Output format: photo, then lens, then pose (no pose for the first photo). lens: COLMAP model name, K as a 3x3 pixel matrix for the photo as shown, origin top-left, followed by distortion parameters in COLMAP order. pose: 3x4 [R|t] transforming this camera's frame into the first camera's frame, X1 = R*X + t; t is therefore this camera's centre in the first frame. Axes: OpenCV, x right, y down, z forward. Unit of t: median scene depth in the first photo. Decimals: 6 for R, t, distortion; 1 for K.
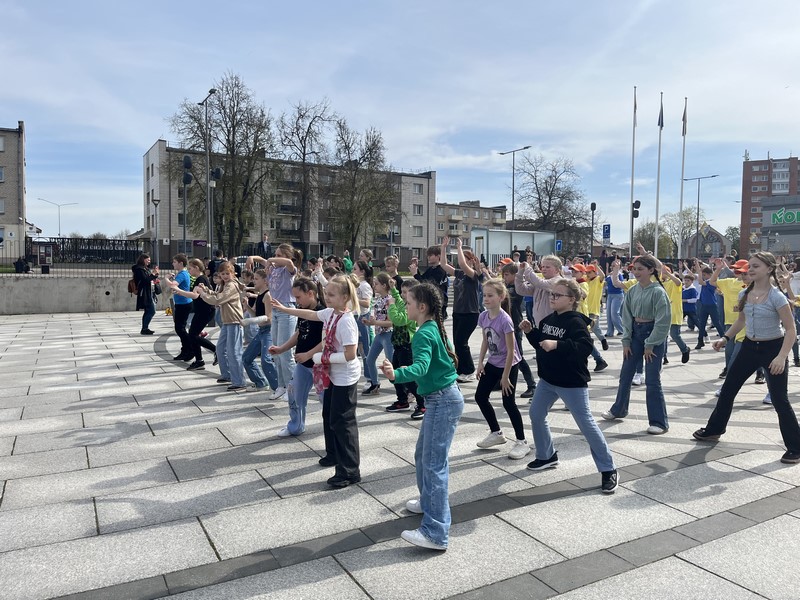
lens RADIAL K [[598.1, 0, 400.0], [0, 598.1, 300.0], [0, 0, 1]] dist [0.080163, -0.109454]
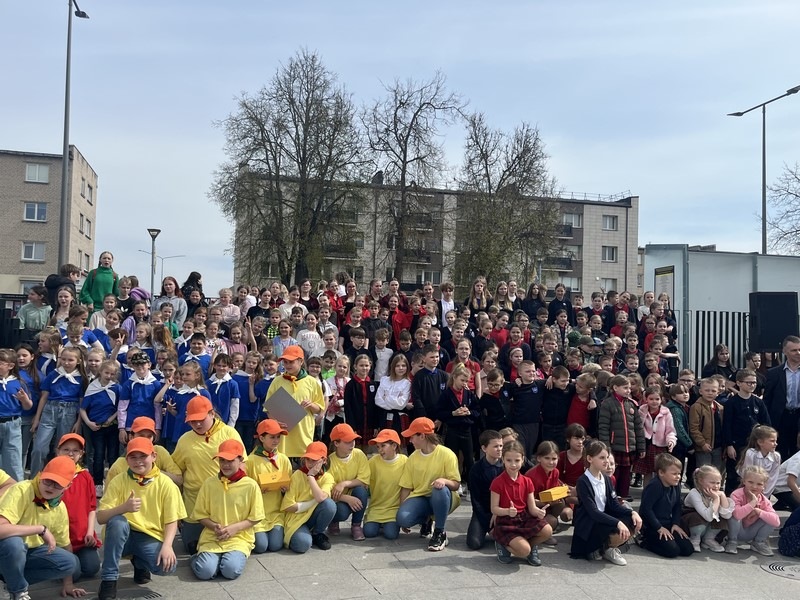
lens RADIAL K [[726.8, 0, 400.0], [0, 726.8, 300.0], [0, 0, 1]] dist [0.016998, -0.000045]
pose [[0.959193, 0.003754, -0.282727, 0.049166], [-0.033901, 0.994226, -0.101813, -0.015116], [0.280712, 0.107243, 0.953782, 0.245035]]
